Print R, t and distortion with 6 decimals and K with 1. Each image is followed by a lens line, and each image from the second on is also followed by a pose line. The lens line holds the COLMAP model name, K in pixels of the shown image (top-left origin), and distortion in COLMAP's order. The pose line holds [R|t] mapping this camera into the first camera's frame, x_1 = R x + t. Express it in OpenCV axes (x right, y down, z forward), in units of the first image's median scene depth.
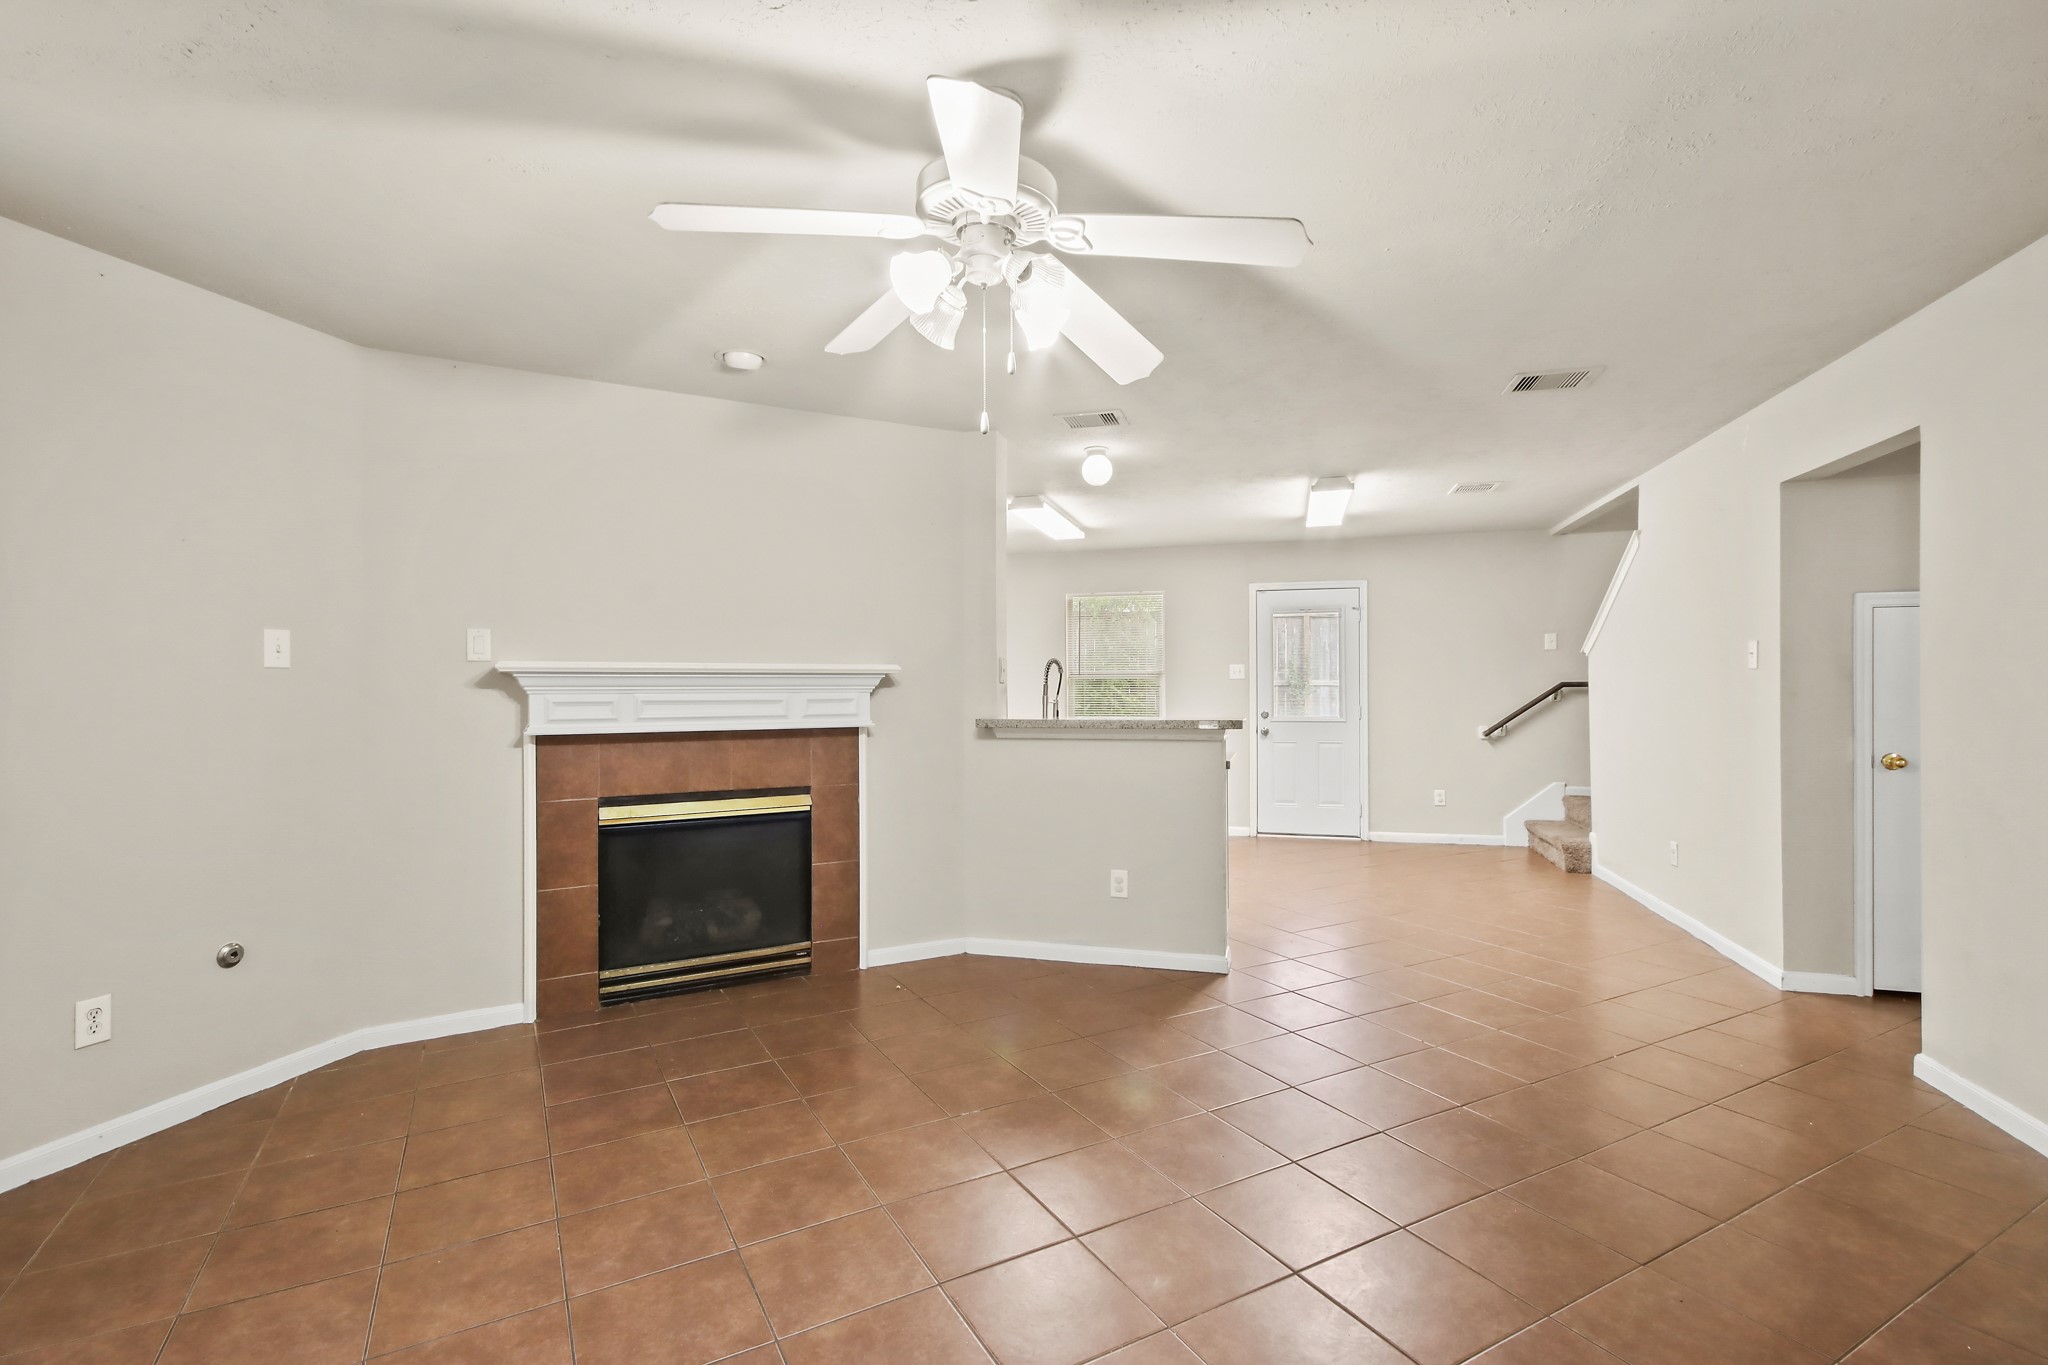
lens RADIAL K [[932.0, 0, 1027.9], [0, 932.0, 684.7], [0, 0, 1]] dist [0.020773, -0.001378]
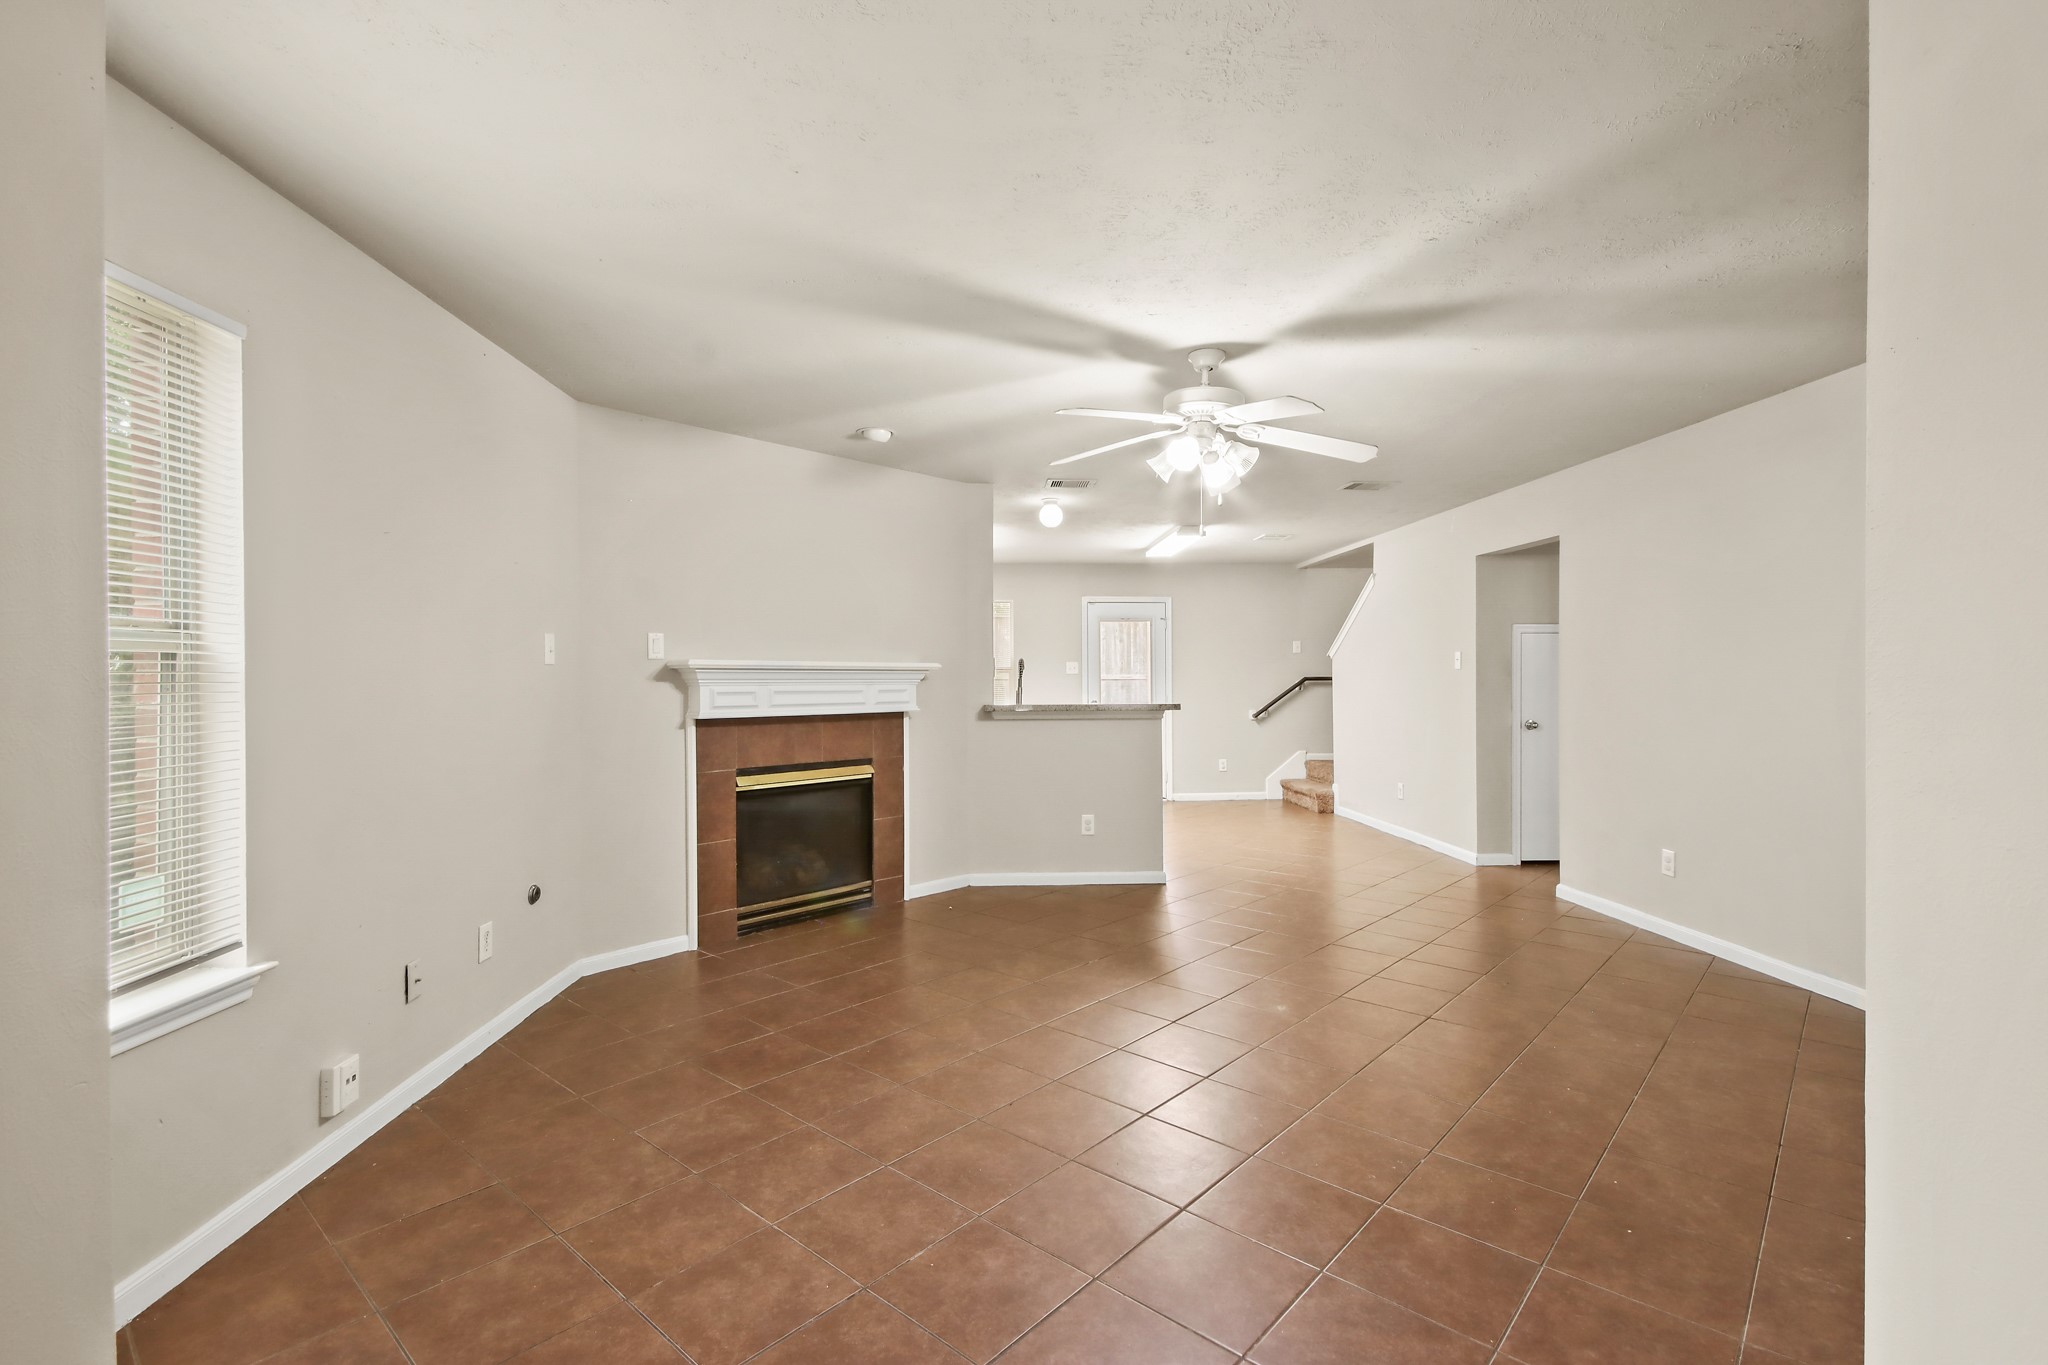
lens RADIAL K [[932.0, 0, 1023.5], [0, 932.0, 679.3], [0, 0, 1]] dist [0.020773, -0.001378]
pose [[0.947079, 0.000621, 0.321001, -0.450587], [-0.000723, 1.000000, 0.000199, 0.000735], [-0.321001, -0.000421, 0.947079, -0.273297]]
